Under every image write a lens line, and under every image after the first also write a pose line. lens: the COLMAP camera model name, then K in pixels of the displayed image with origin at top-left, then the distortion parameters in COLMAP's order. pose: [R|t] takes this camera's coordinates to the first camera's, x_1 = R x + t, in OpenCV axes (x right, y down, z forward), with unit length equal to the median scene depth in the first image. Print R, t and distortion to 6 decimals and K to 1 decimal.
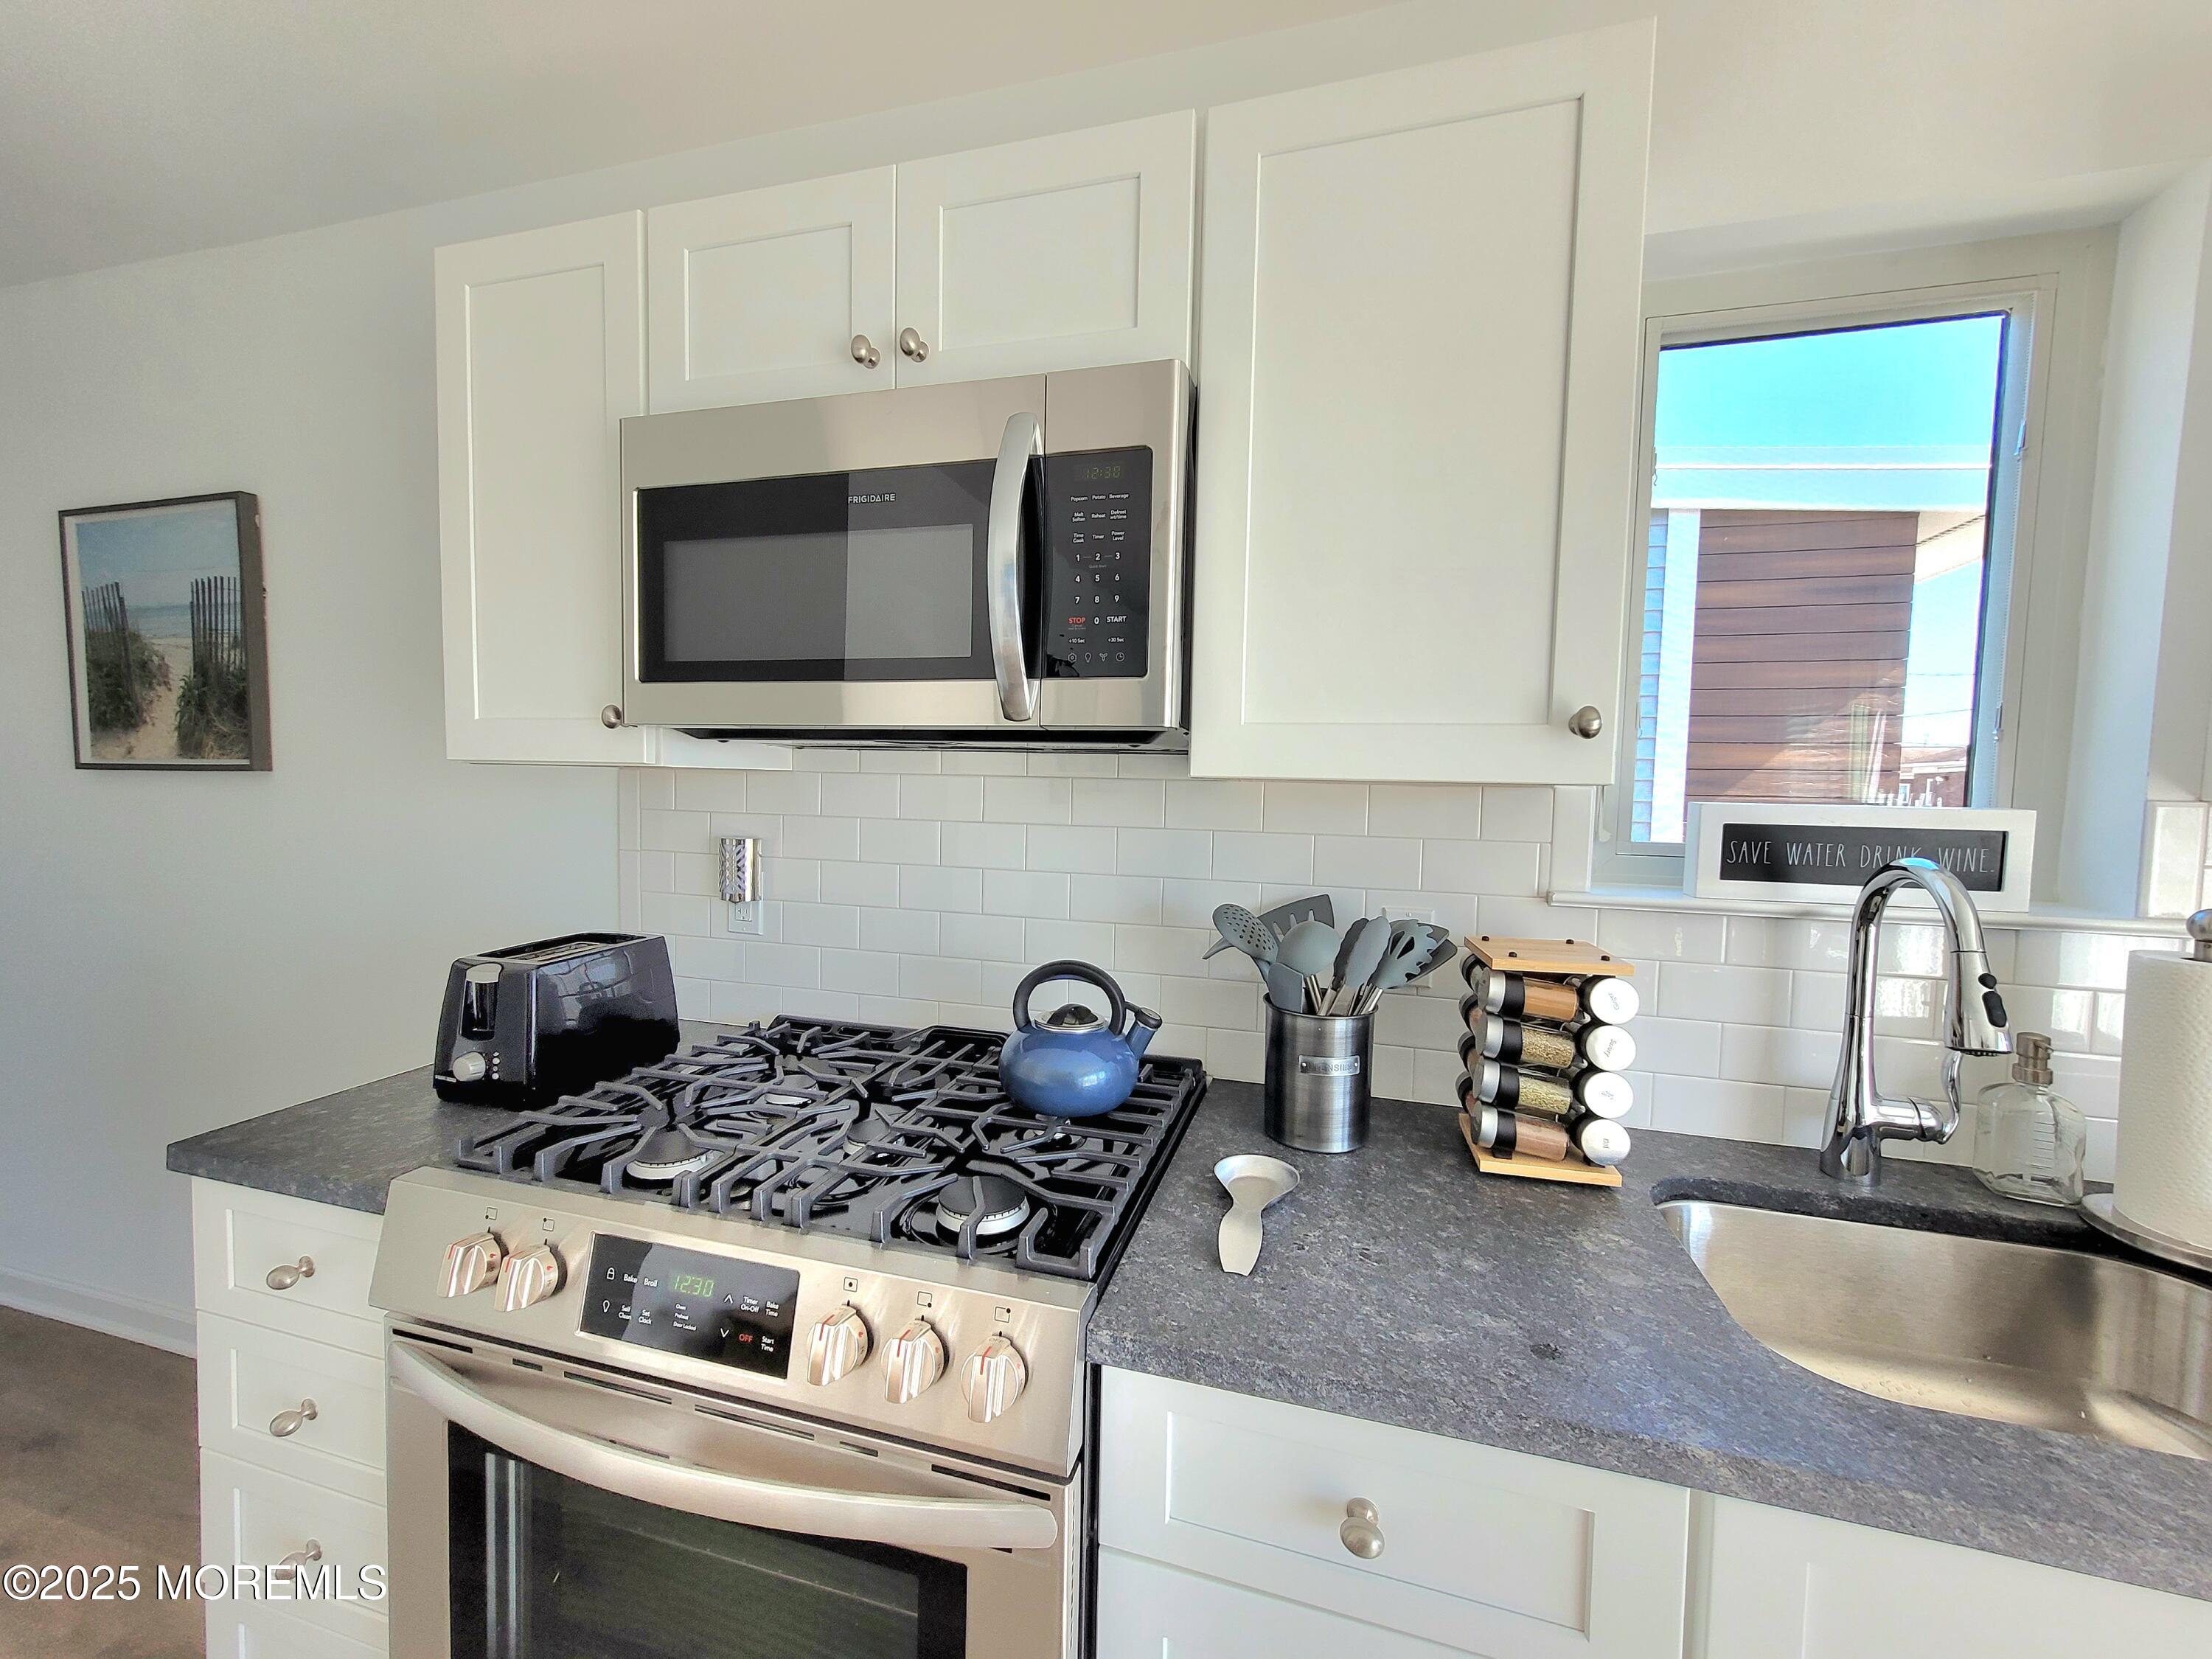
lens RADIAL K [[868.4, 0, 1116.1], [0, 868.4, 826.9], [0, 0, 1]] dist [0.006402, -0.000256]
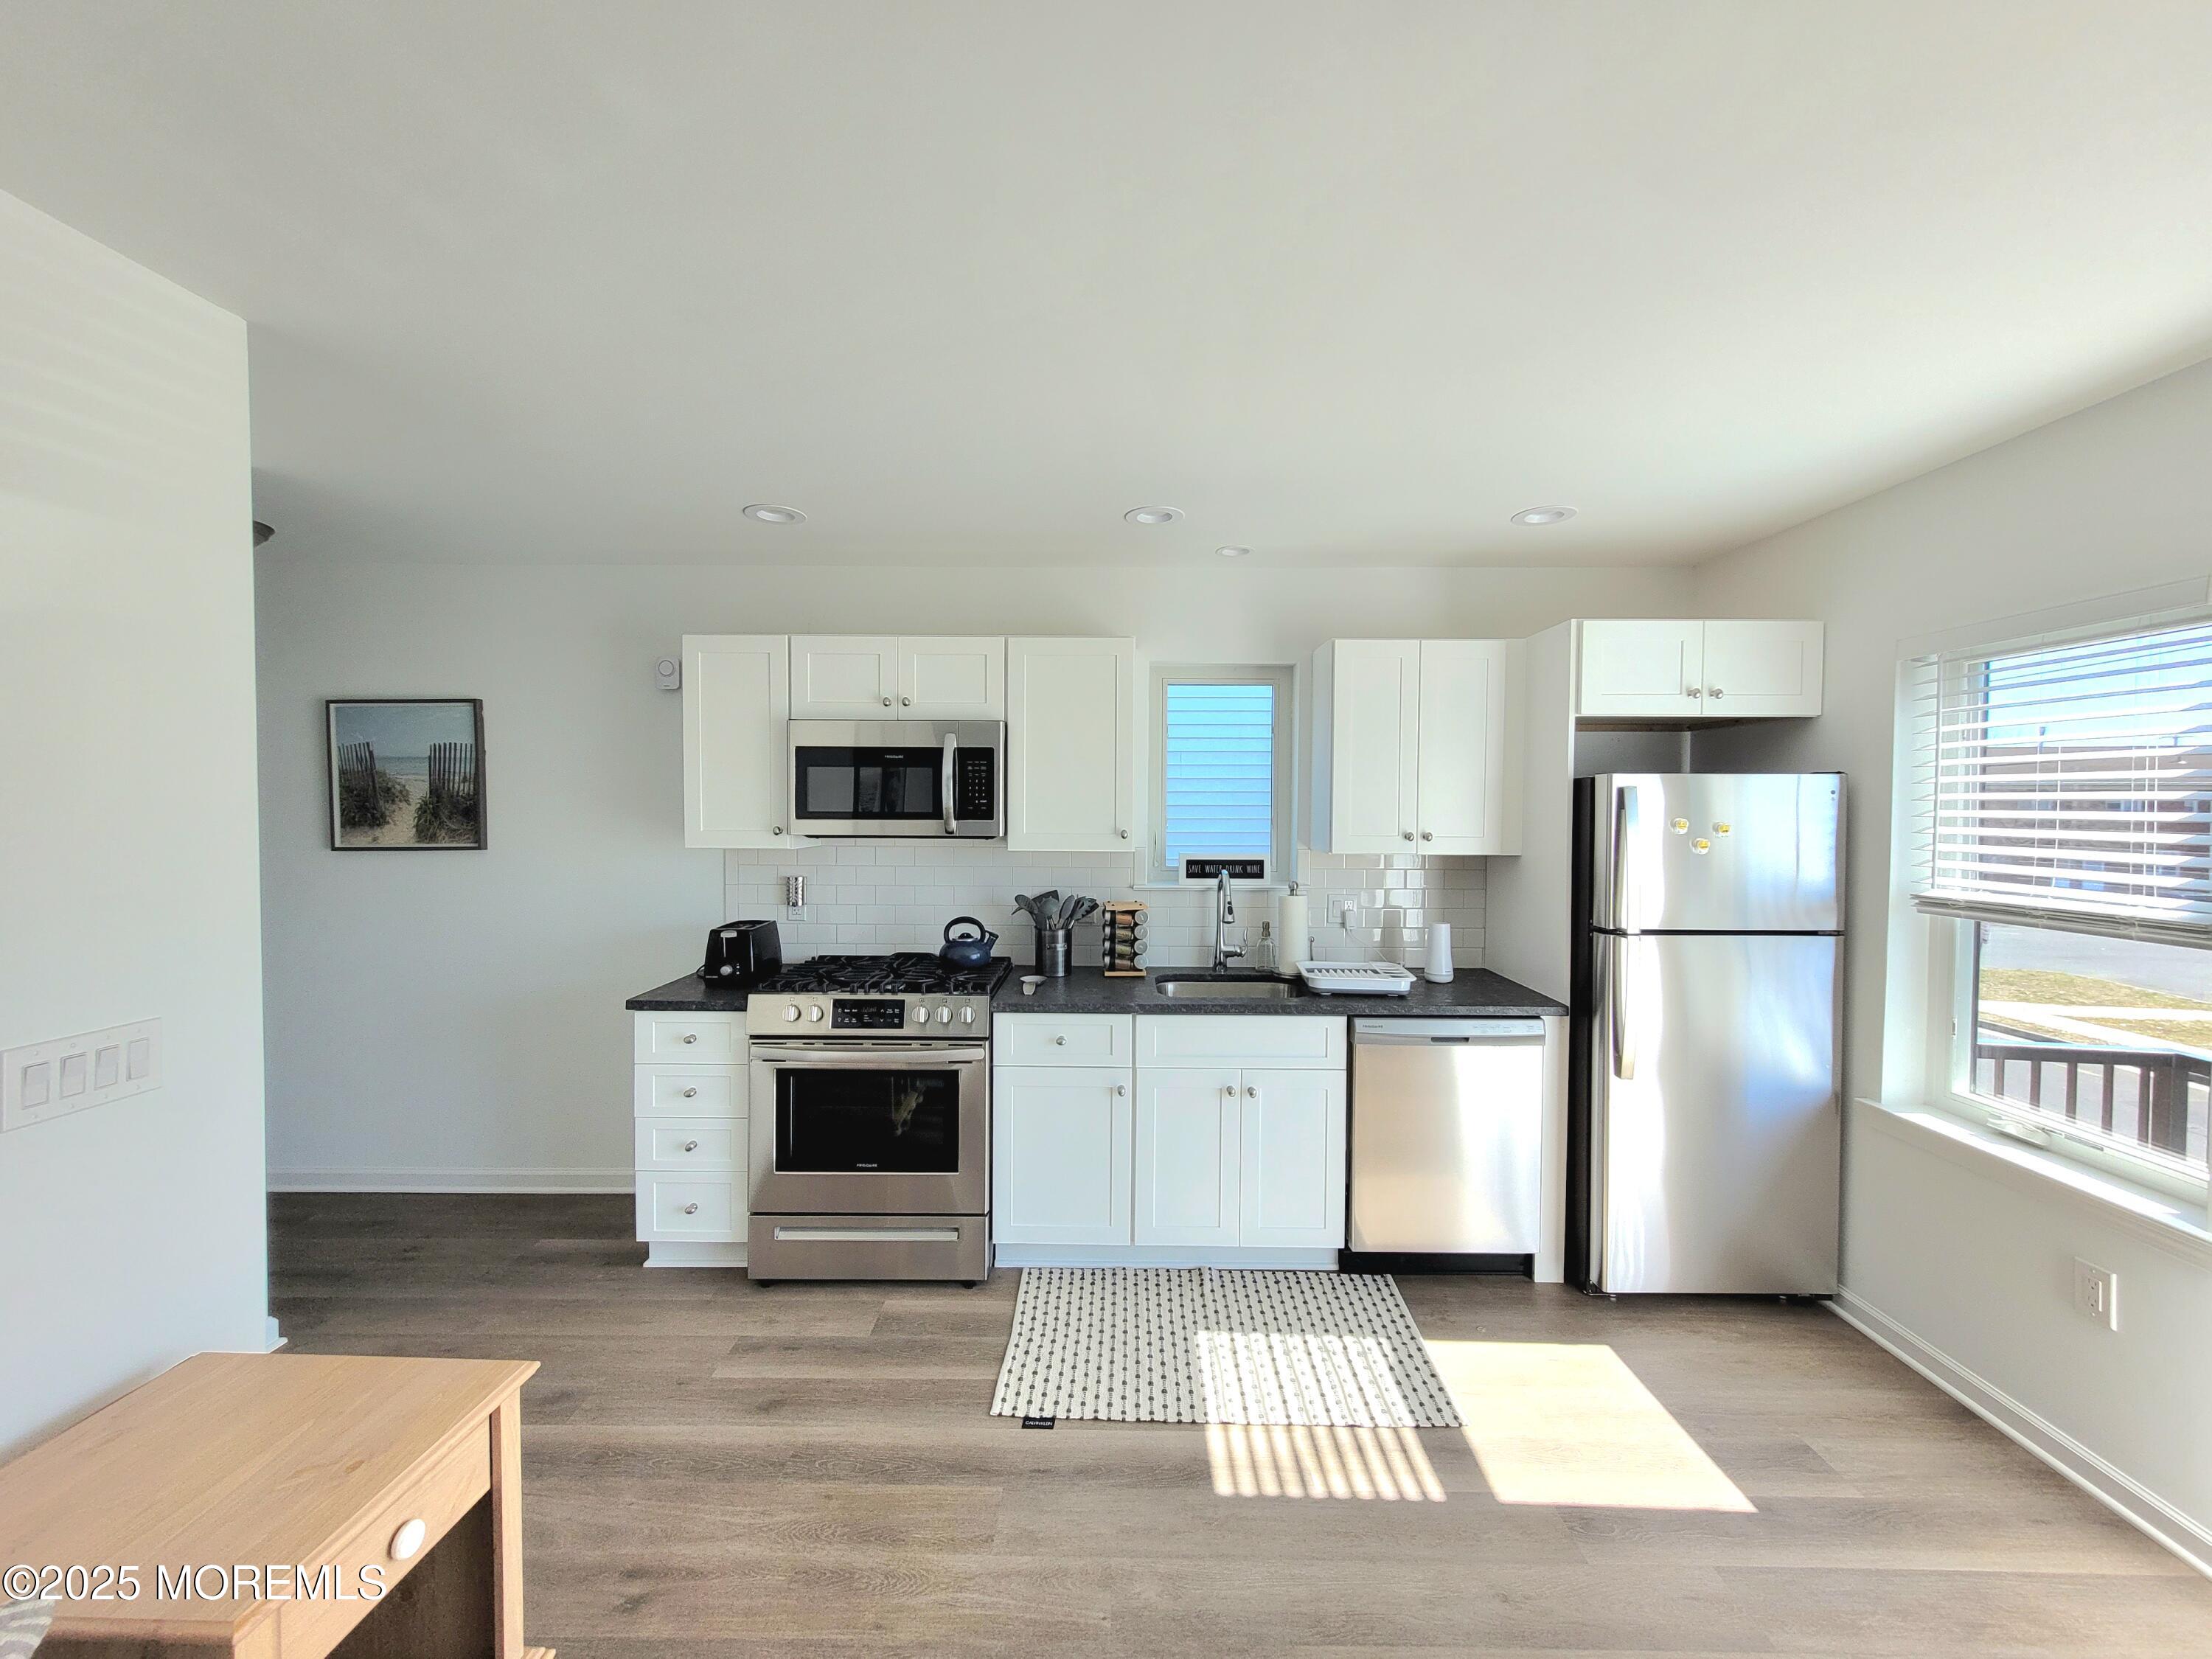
lens RADIAL K [[875.4, 0, 1112.4], [0, 875.4, 829.6], [0, 0, 1]] dist [0.002288, 0.001965]
pose [[0.965931, -0.023989, 0.257685, -0.326822], [0.029027, 0.999454, -0.015766, -0.069959], [-0.257166, 0.022709, 0.966100, -1.923112]]
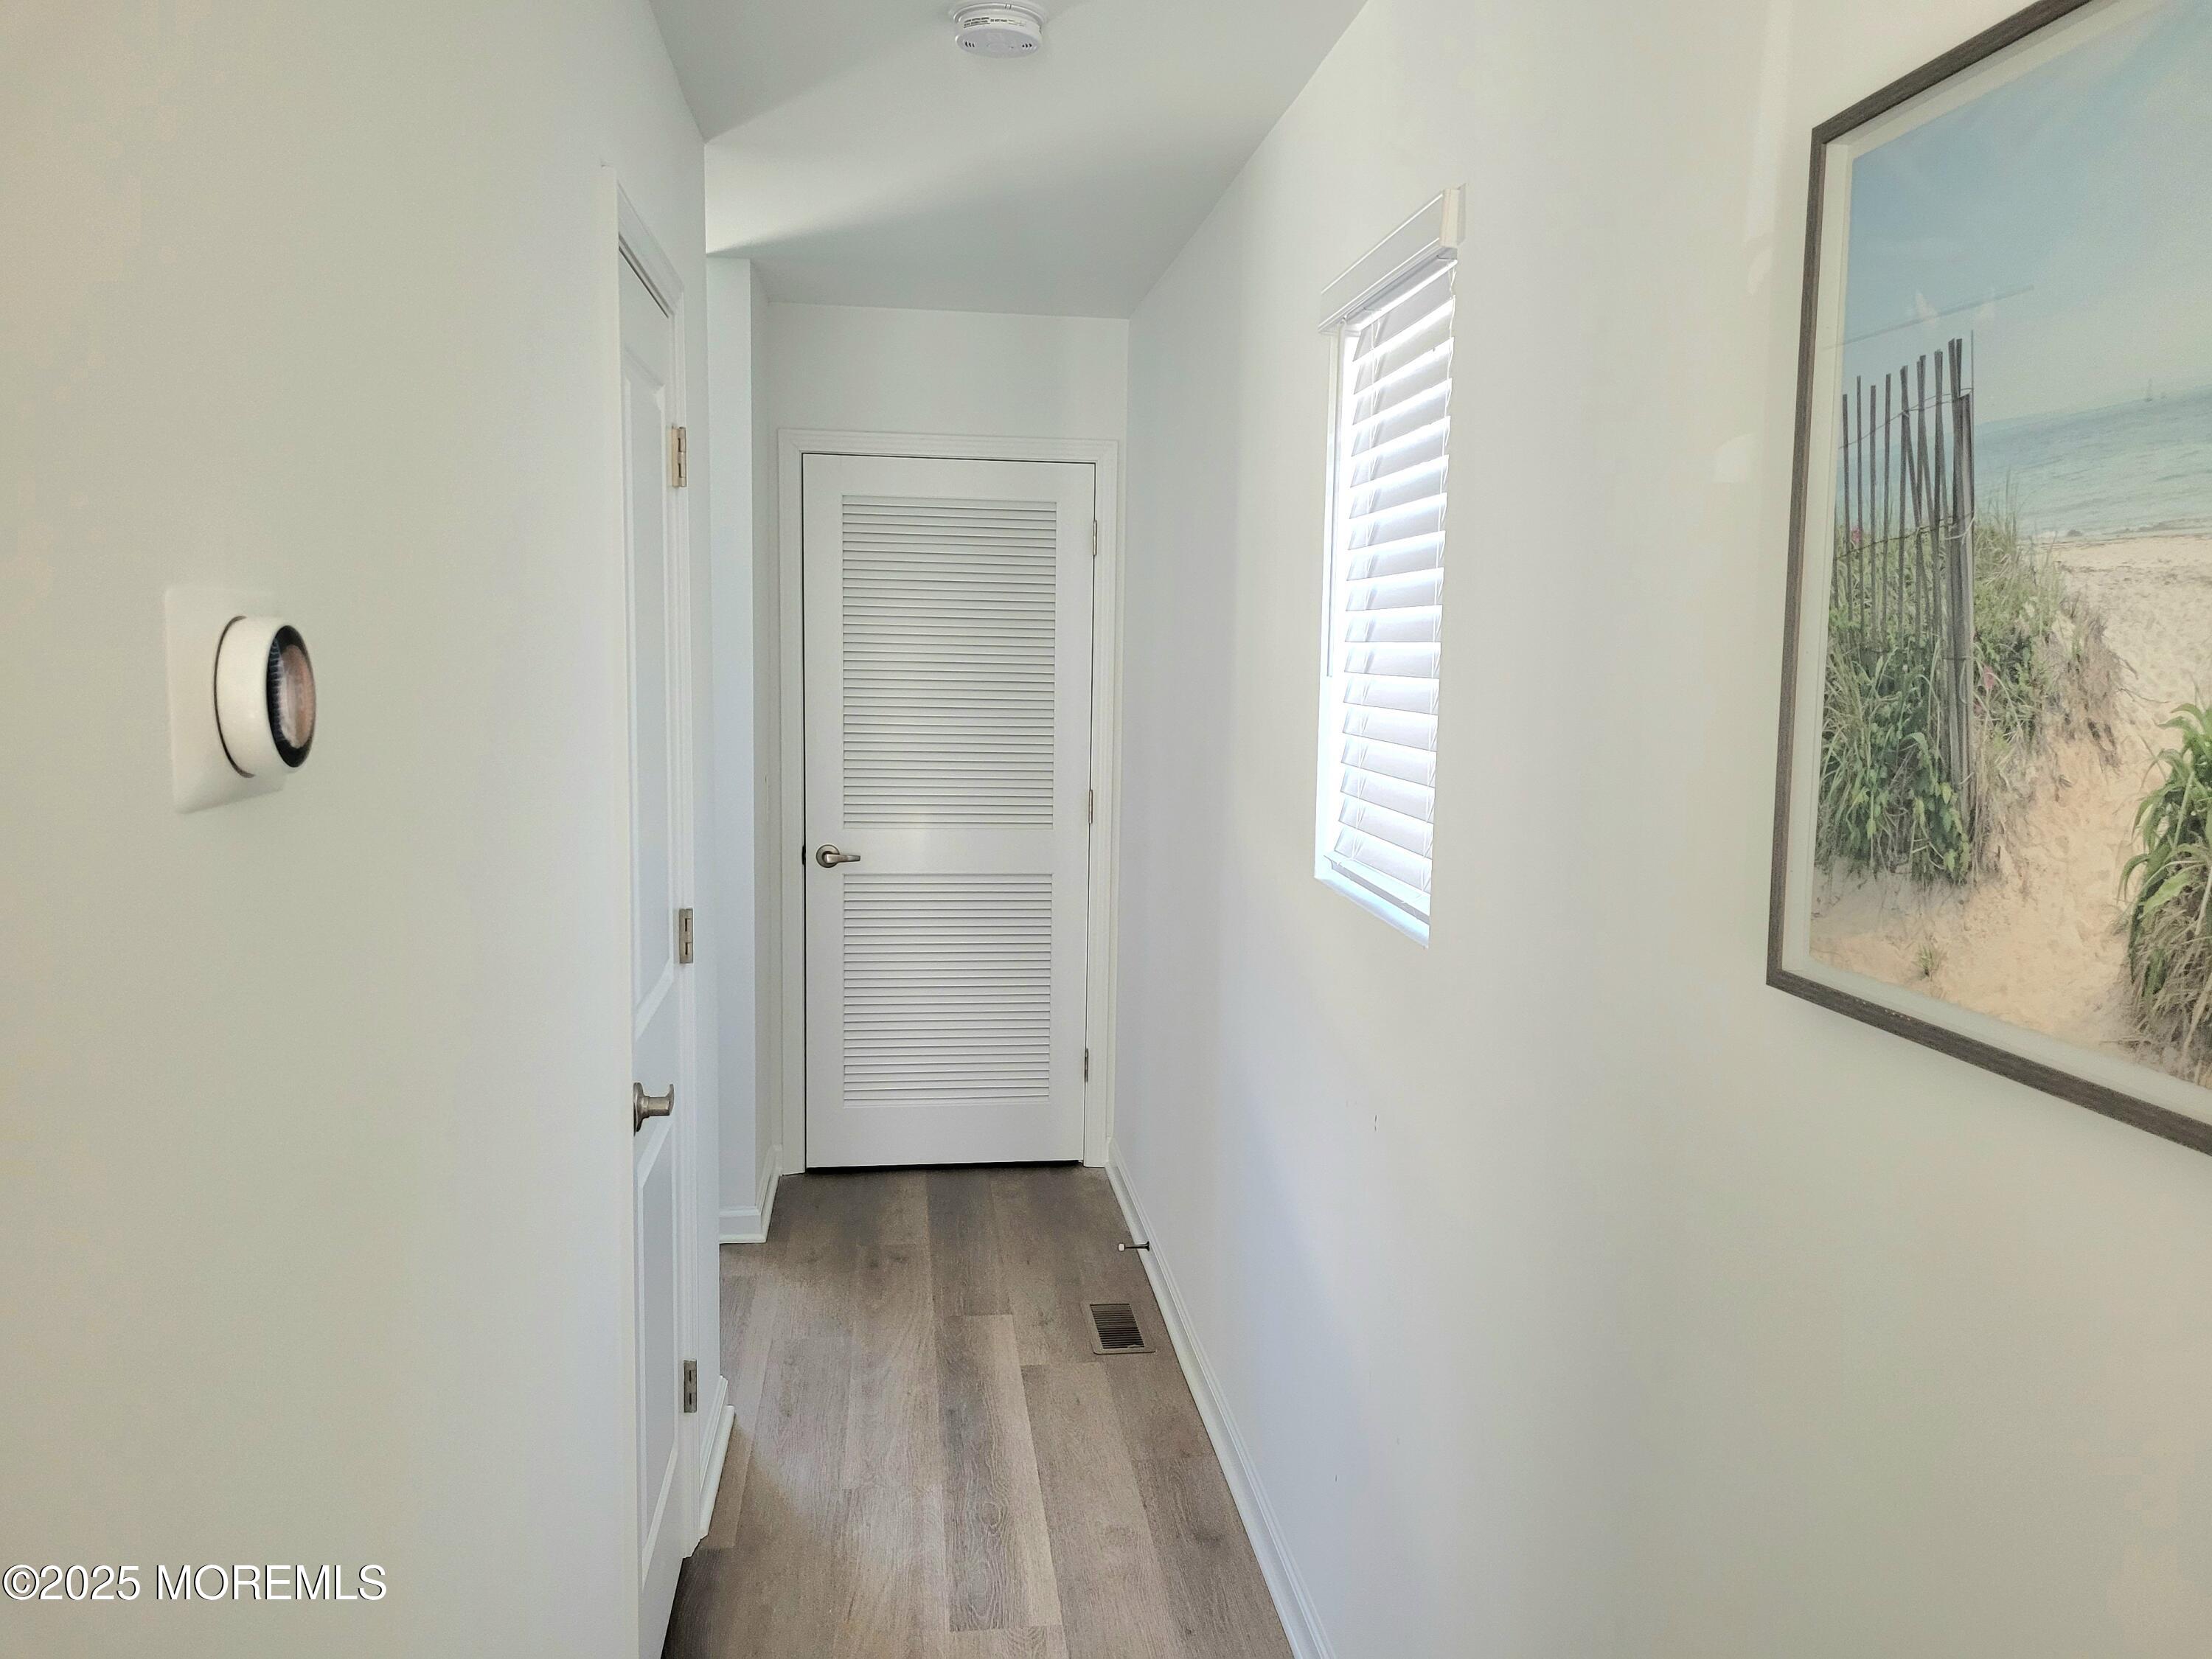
lens RADIAL K [[1660.8, 0, 1106.0], [0, 1660.8, 829.5], [0, 0, 1]] dist [0.003194, 0.001102]
pose [[0.388357, 0.090705, -0.917034, -1.414222], [-0.059019, 0.995549, 0.073477, -0.283756], [0.919617, 0.025587, 0.391982, 1.050333]]
